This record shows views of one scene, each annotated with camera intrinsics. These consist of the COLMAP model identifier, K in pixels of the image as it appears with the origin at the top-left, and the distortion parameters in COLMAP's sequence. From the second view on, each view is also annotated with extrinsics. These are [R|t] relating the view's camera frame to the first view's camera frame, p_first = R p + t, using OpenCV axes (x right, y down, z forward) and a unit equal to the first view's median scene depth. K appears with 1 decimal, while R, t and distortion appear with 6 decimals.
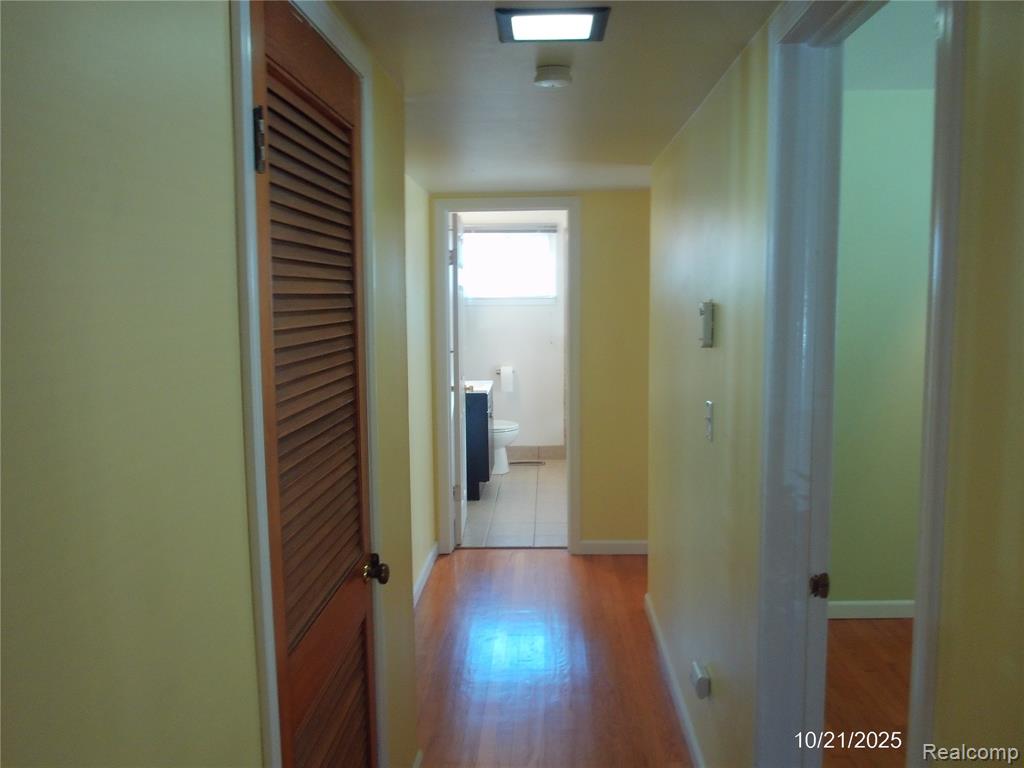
lens RADIAL K [[863.7, 0, 512.0], [0, 863.7, 384.0], [0, 0, 1]] dist [-0.028853, -0.002006]
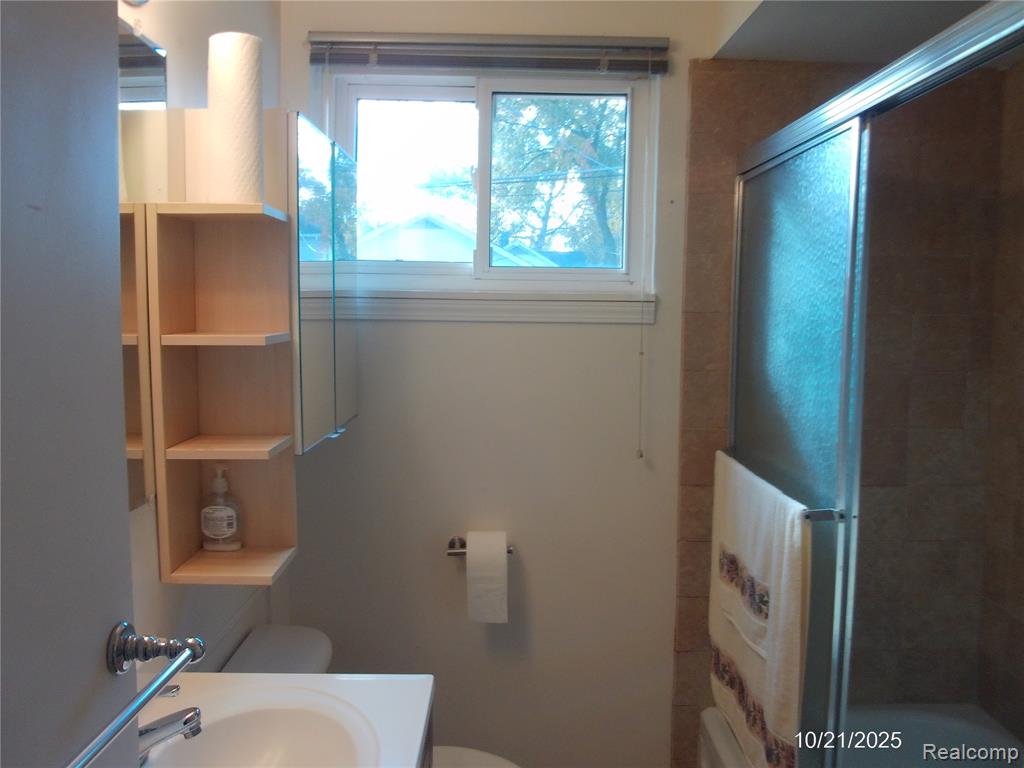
lens RADIAL K [[863.7, 0, 512.0], [0, 863.7, 384.0], [0, 0, 1]] dist [-0.028853, -0.002006]
pose [[0.997932, 0.008162, 0.063754, -0.016576], [-0.008466, 0.999954, 0.004502, -0.072727], [-0.063714, -0.005032, 0.997956, 0.714660]]
